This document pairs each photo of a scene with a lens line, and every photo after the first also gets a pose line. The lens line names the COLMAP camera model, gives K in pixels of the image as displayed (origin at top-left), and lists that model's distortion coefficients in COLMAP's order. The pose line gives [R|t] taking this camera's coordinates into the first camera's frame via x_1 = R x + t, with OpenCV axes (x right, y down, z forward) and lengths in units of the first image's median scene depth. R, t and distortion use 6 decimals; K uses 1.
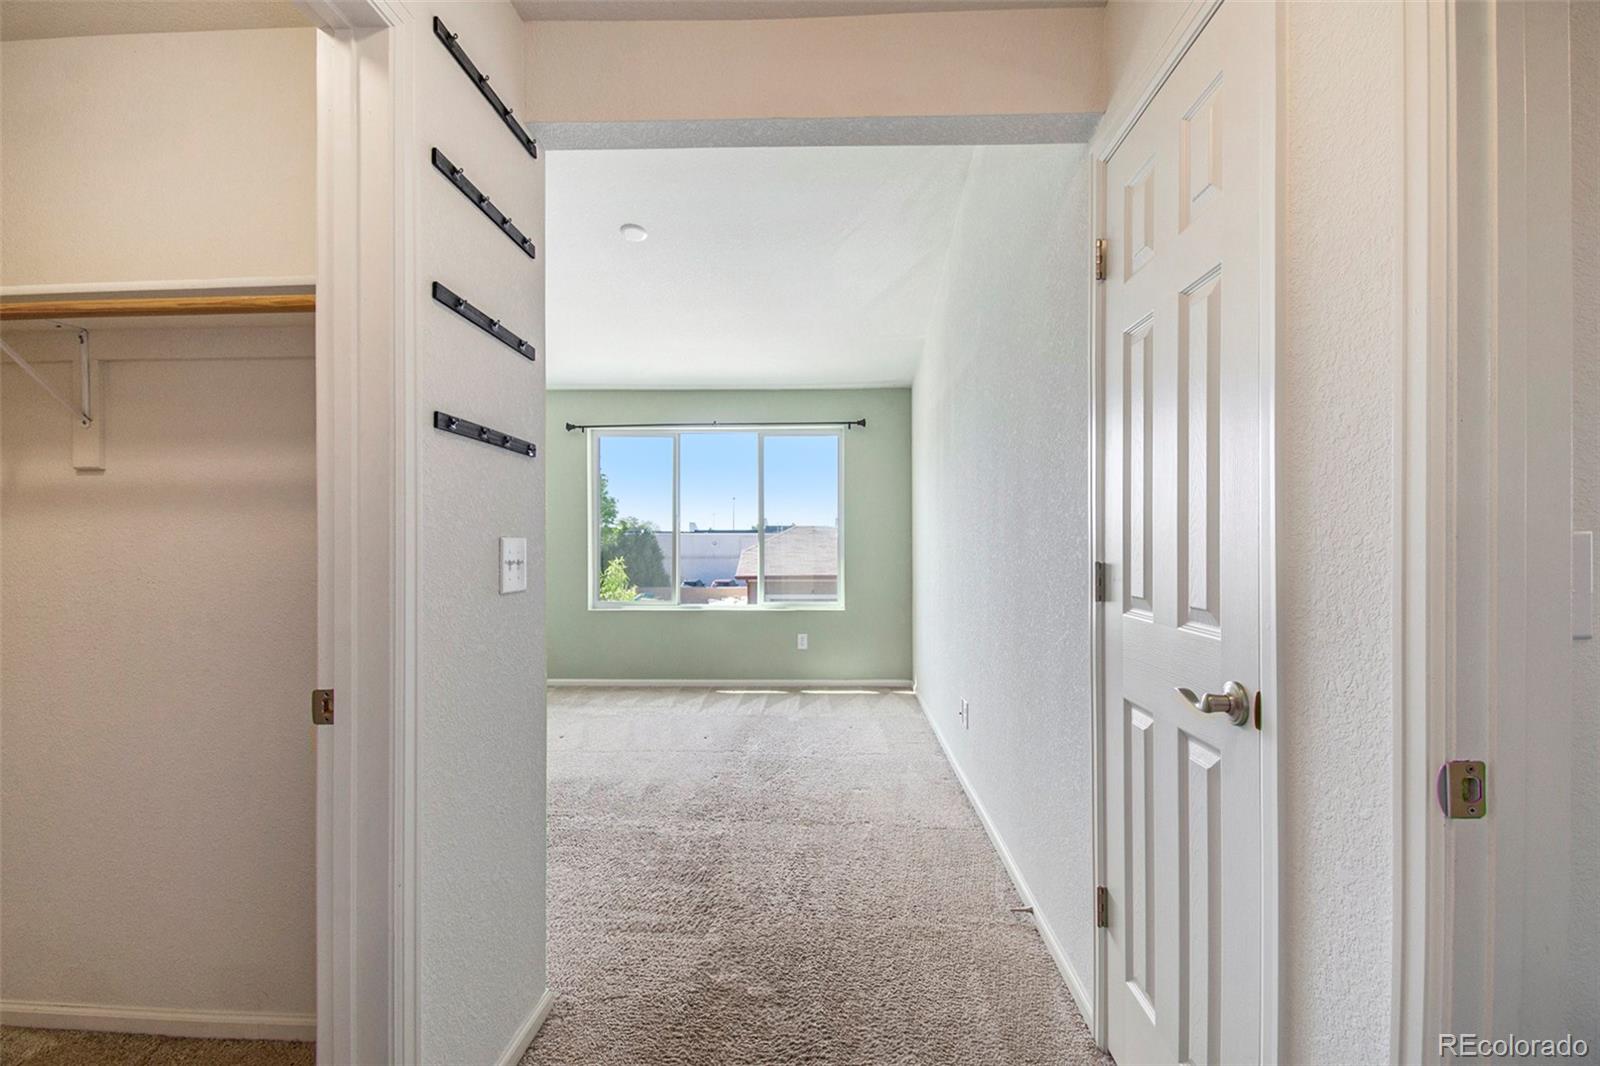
lens RADIAL K [[727.3, 0, 804.0], [0, 727.3, 537.5], [0, 0, 1]] dist [0.001008, -0.005759]
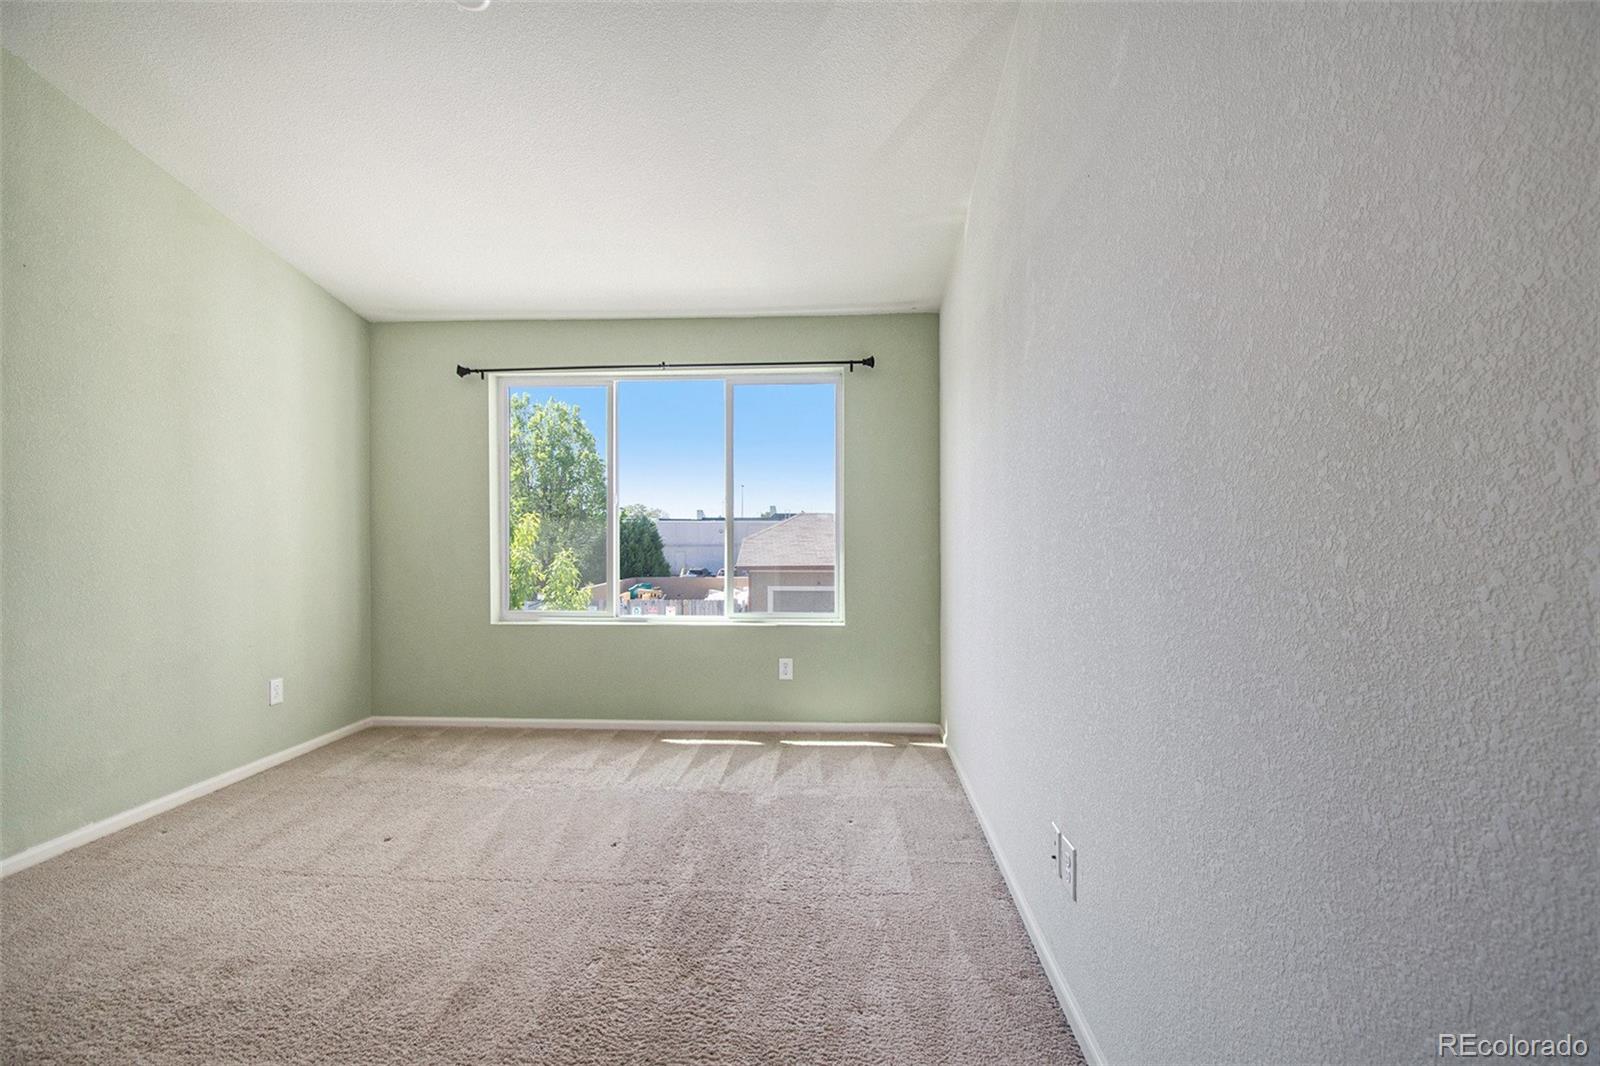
lens RADIAL K [[727.3, 0, 767.1], [0, 727.3, 519.7], [0, 0, 1]] dist [0.001008, -0.005759]
pose [[0.997891, 0.000988, -0.064911, 0.026615], [-0.001490, 0.999969, -0.007683, 0.001235], [0.064902, 0.007764, 0.997861, 0.290140]]
